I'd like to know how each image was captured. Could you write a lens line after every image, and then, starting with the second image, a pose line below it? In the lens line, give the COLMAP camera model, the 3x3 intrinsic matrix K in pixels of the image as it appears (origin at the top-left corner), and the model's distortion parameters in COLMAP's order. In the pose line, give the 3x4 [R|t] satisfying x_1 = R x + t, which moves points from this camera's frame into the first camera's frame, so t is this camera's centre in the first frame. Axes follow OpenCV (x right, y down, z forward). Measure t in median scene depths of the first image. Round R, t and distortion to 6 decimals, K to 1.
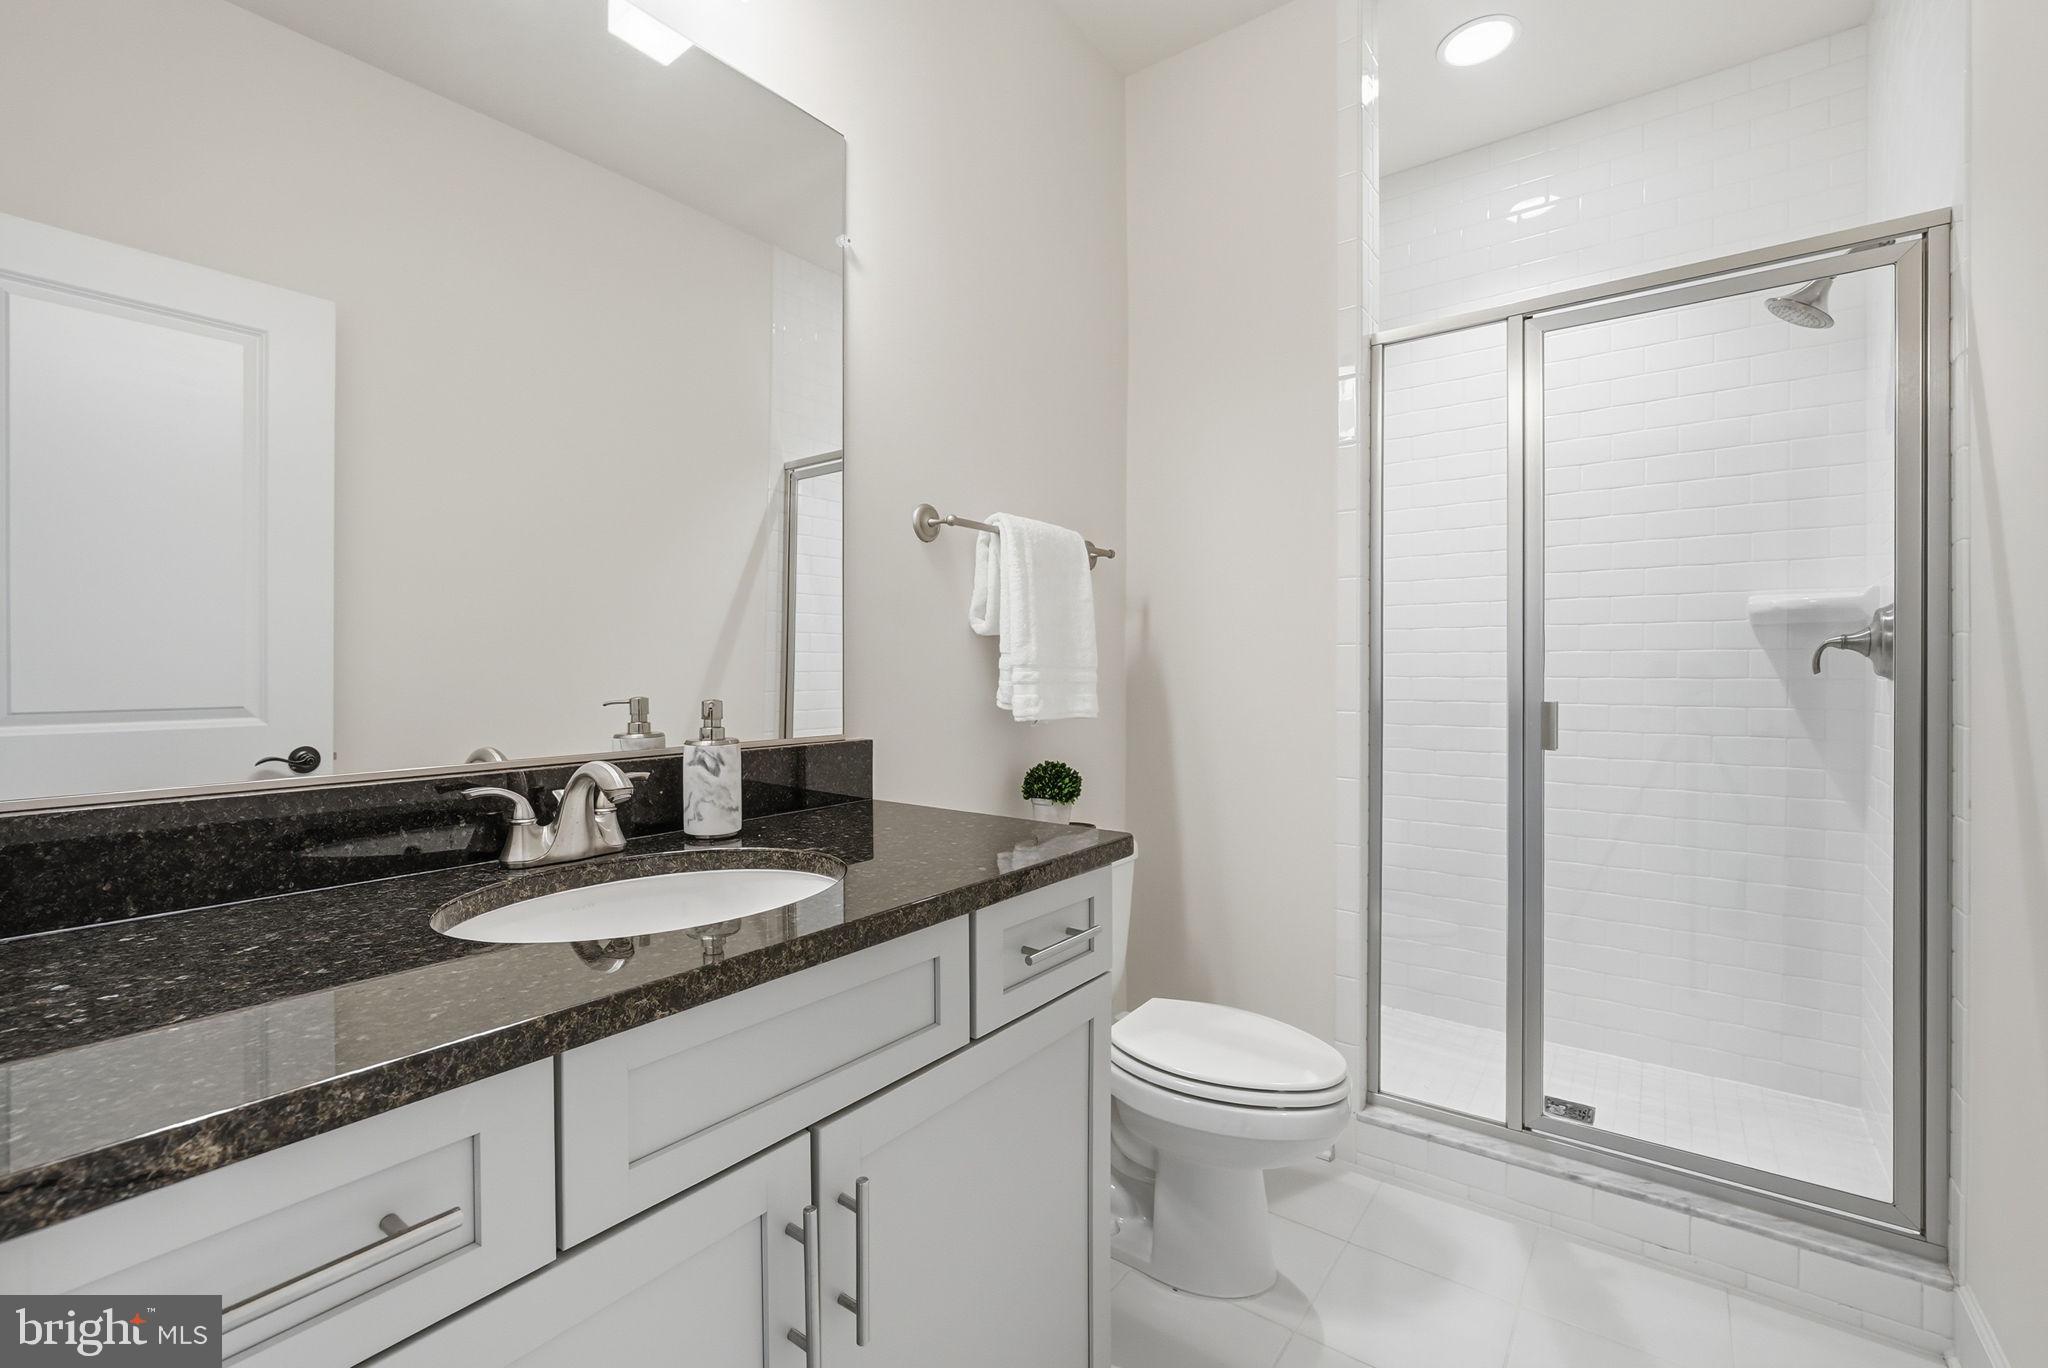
lens RADIAL K [[875.6, 0, 1024.9], [0, 875.6, 683.3], [0, 0, 1]] dist [-0.000743, 0.000165]
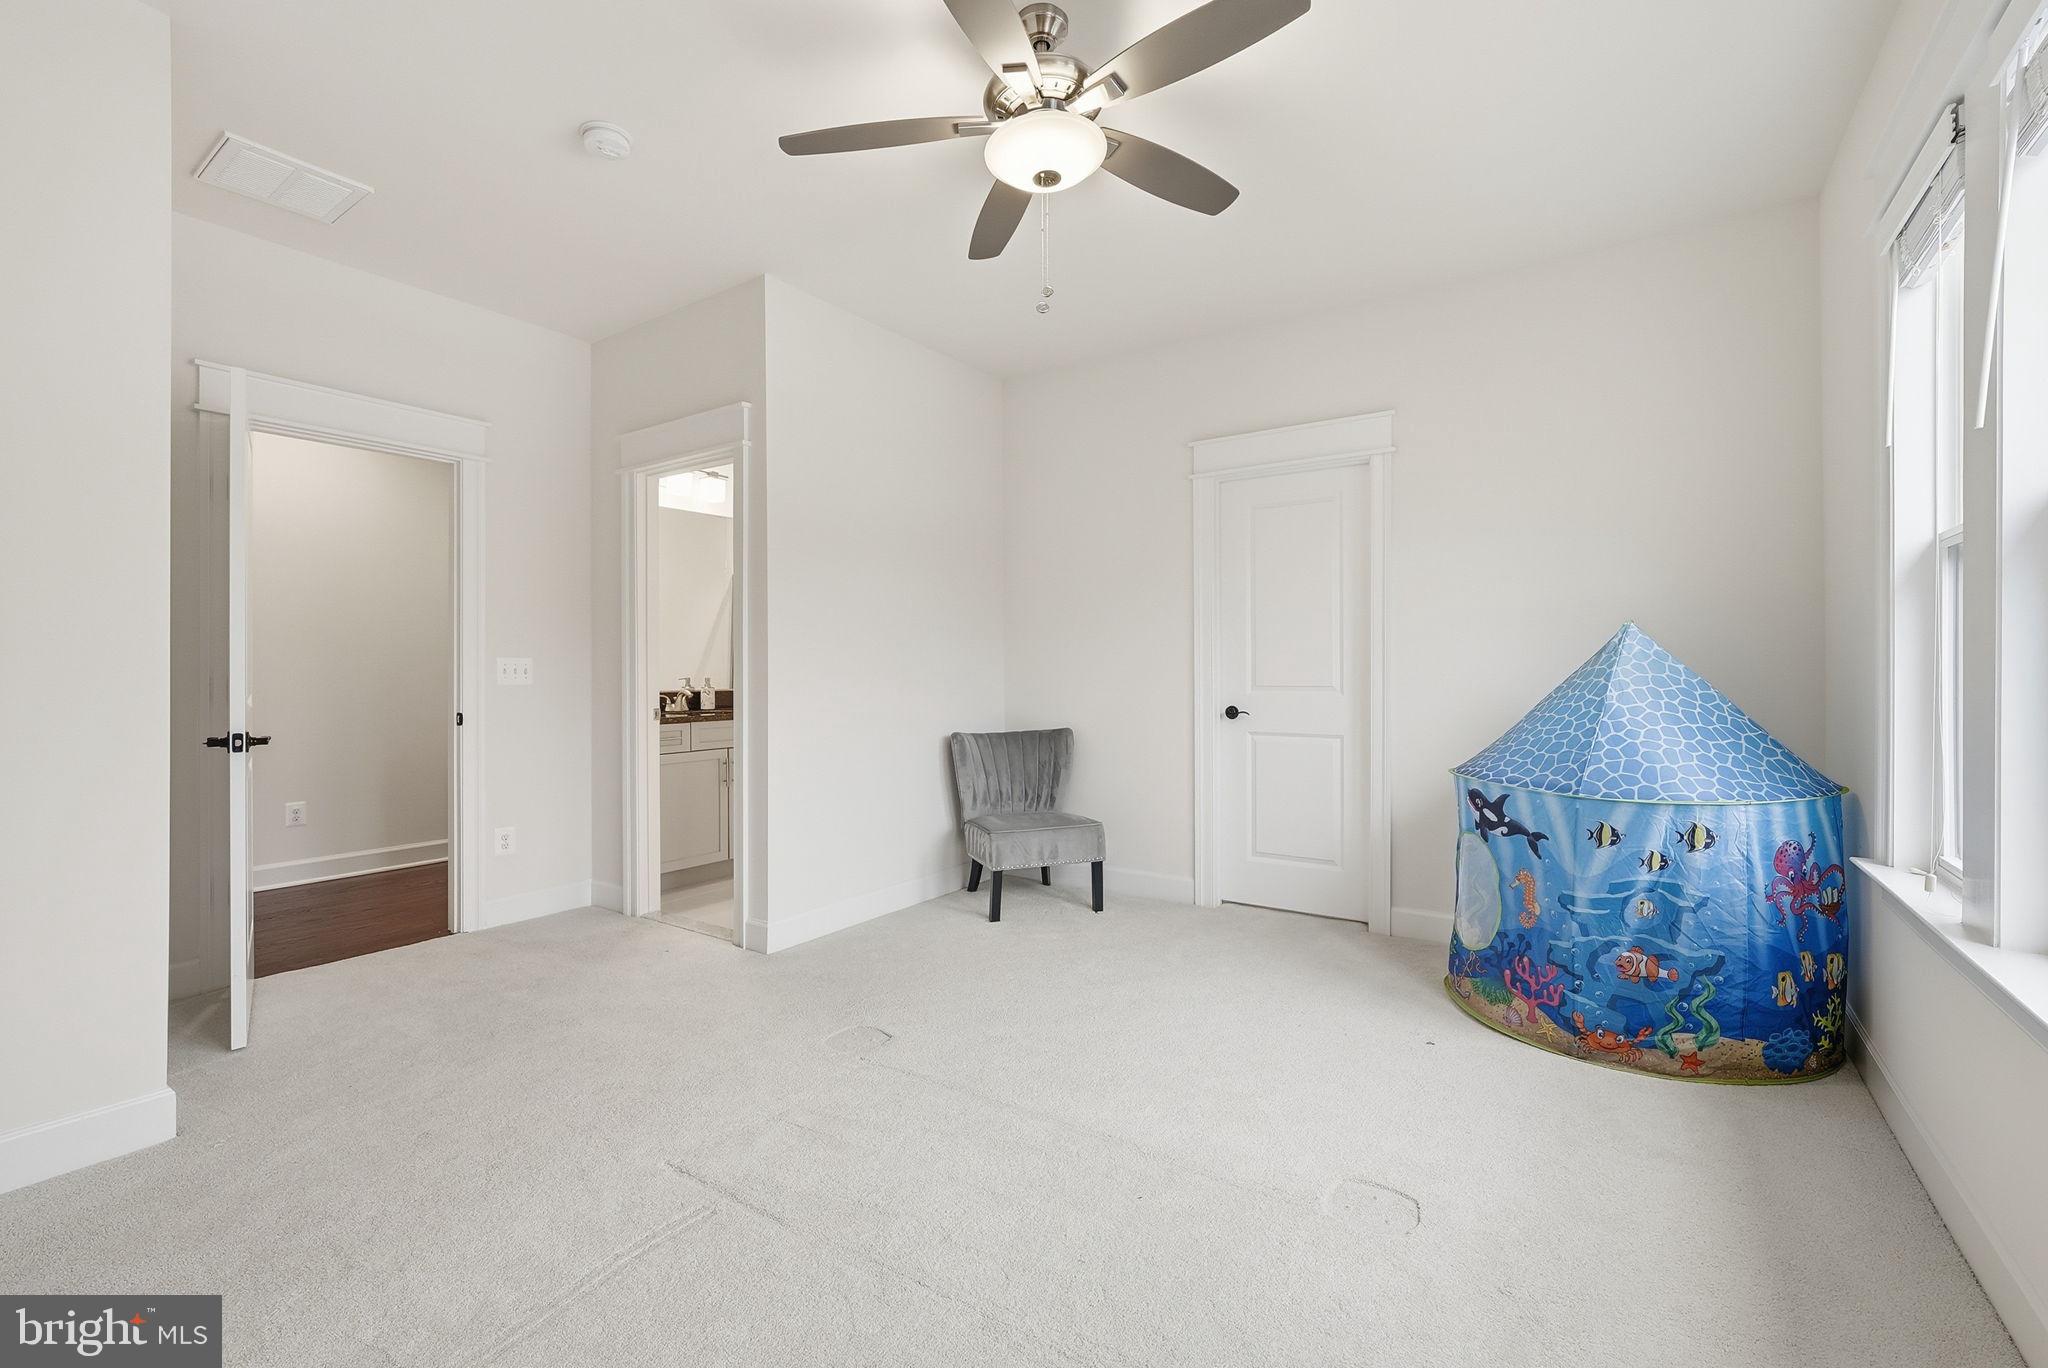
lens RADIAL K [[875.6, 0, 1022.9], [0, 875.6, 677.9], [0, 0, 1]] dist [-0.000743, 0.000165]
pose [[0.999187, -0.002272, 0.040248, 0.961711], [0.002194, 0.999996, 0.001990, 0.017458], [-0.040253, -0.001900, 0.999188, -3.189424]]
